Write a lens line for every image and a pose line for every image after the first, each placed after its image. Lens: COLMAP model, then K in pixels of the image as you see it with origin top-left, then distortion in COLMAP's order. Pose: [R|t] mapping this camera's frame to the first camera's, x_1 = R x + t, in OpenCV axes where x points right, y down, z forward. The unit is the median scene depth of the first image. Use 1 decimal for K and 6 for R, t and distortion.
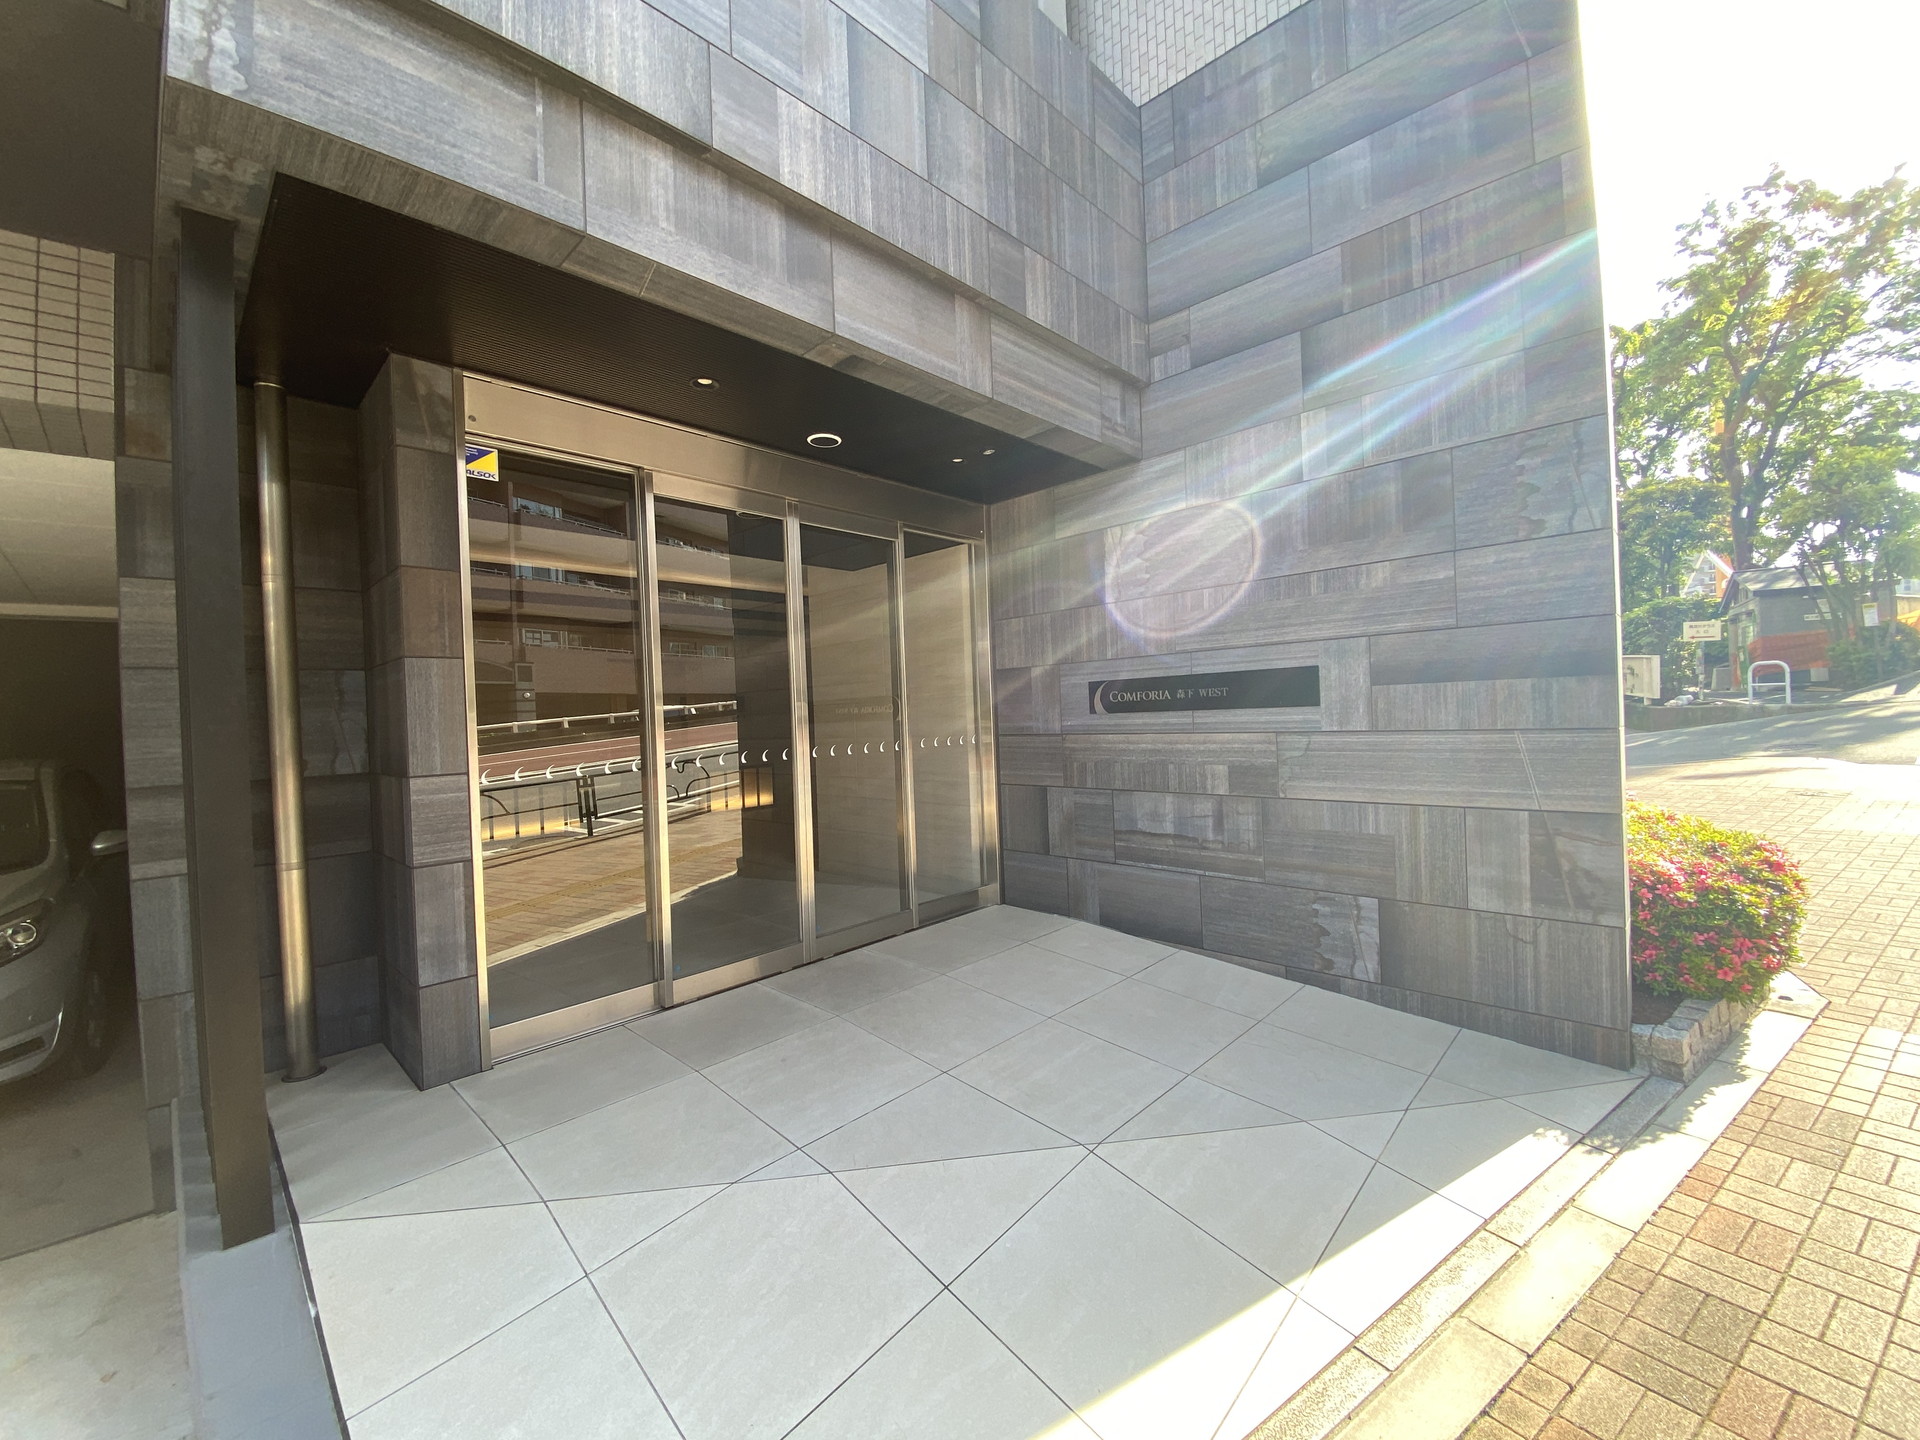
lens RADIAL K [[780.9, 0, 961.5], [0, 780.9, 711.2], [0, 0, 1]] dist [0.009842, -0.014922]
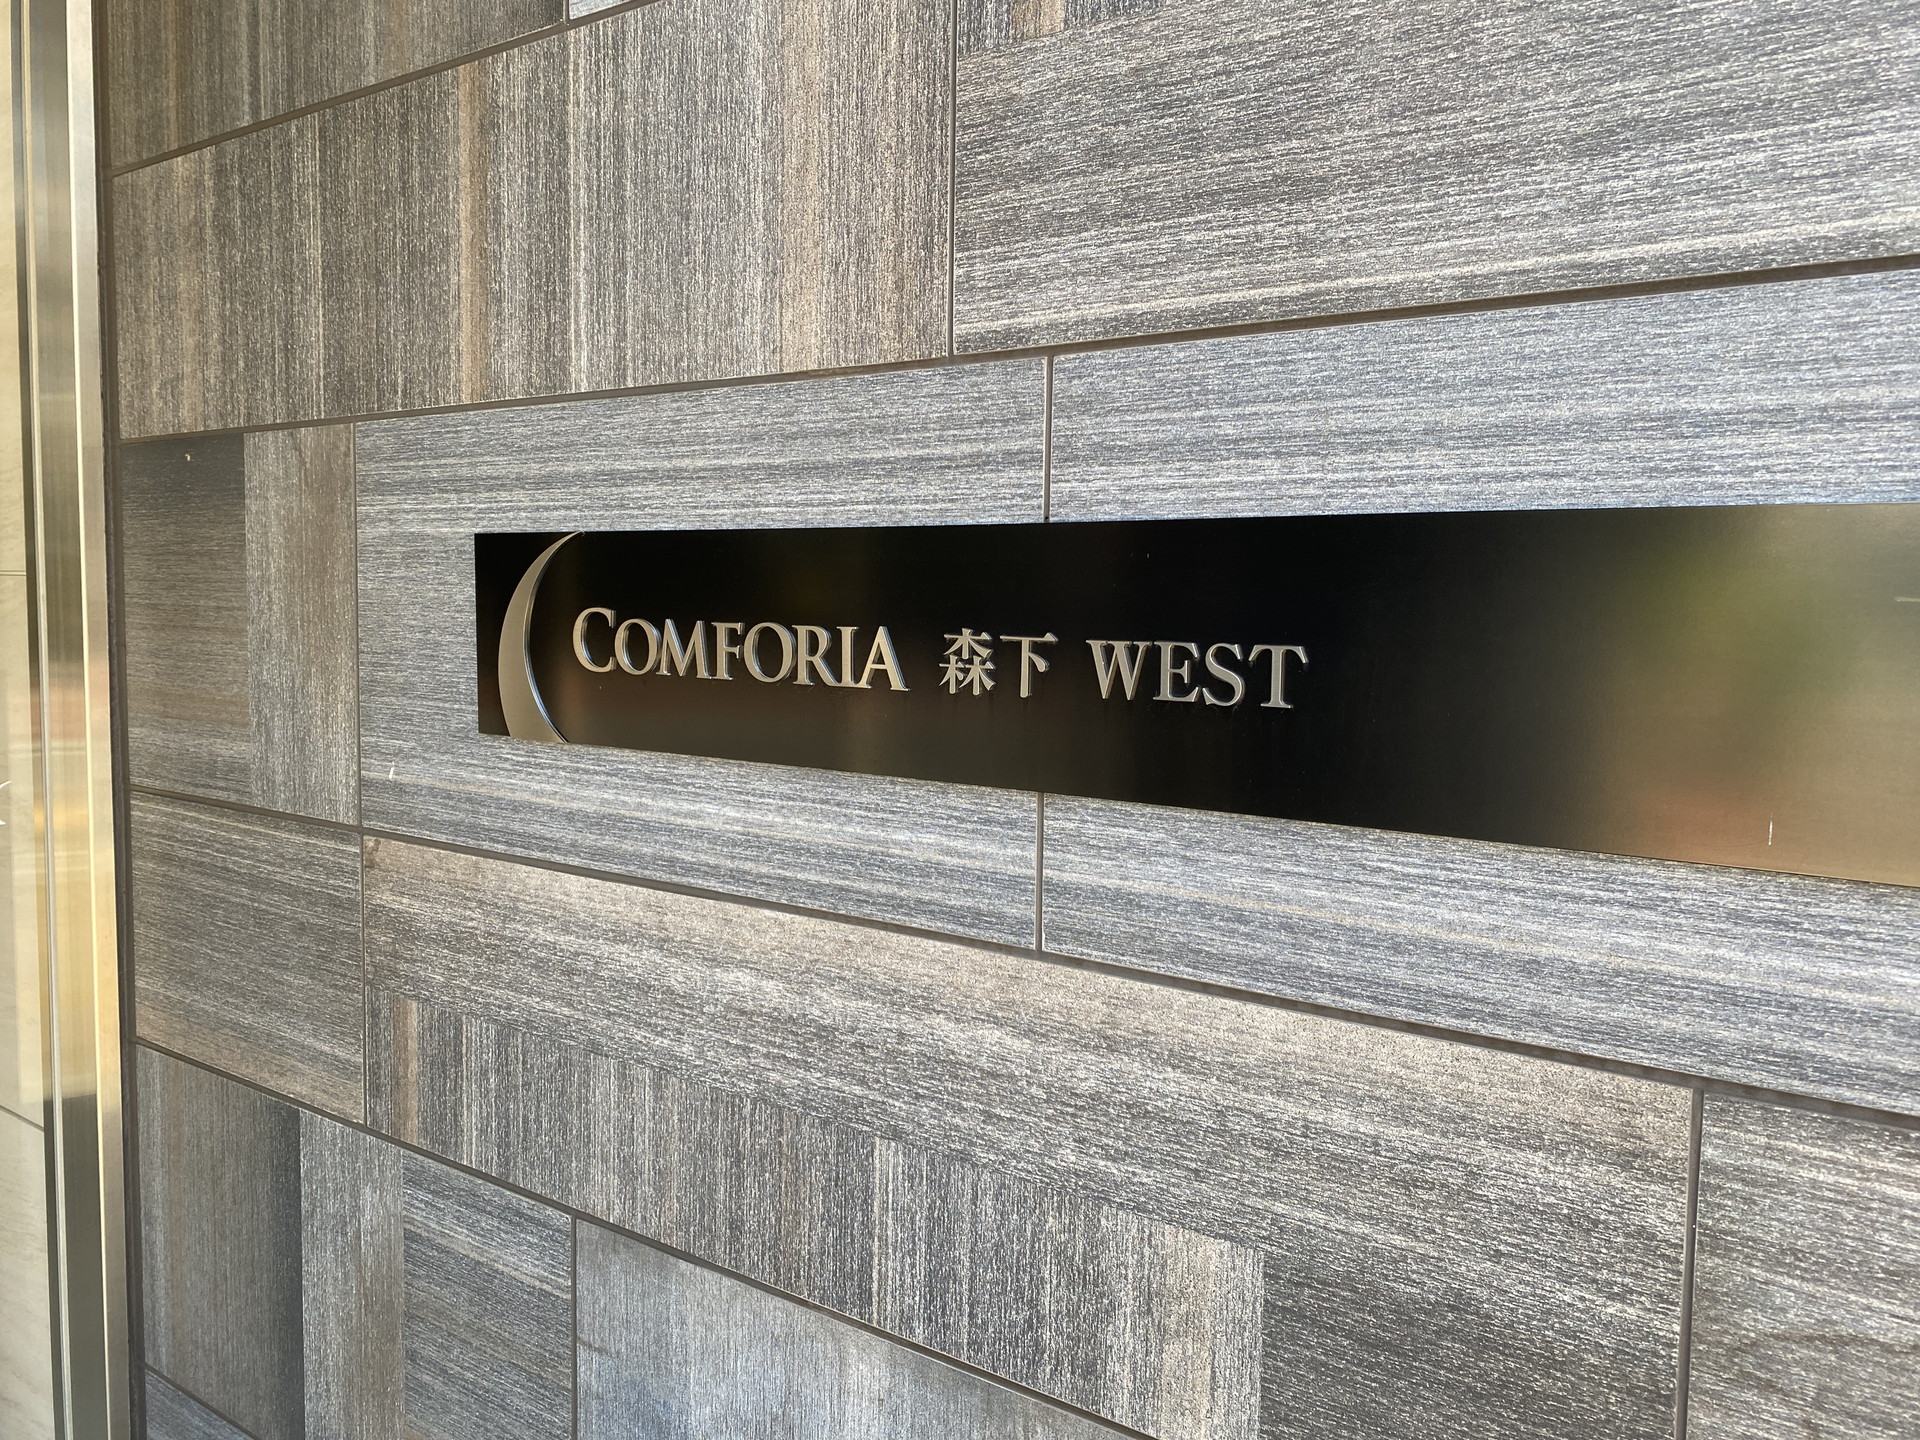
lens RADIAL K [[1604.6, 0, 960.0], [0, 1604.6, 720.0], [0, 0, 1]] dist [-0.005905, -0.003207]
pose [[0.991307, 0.041553, 0.124835, 0.251594], [-0.051848, 0.995414, 0.080387, -0.035417], [-0.120922, -0.086160, 0.988916, 0.744609]]
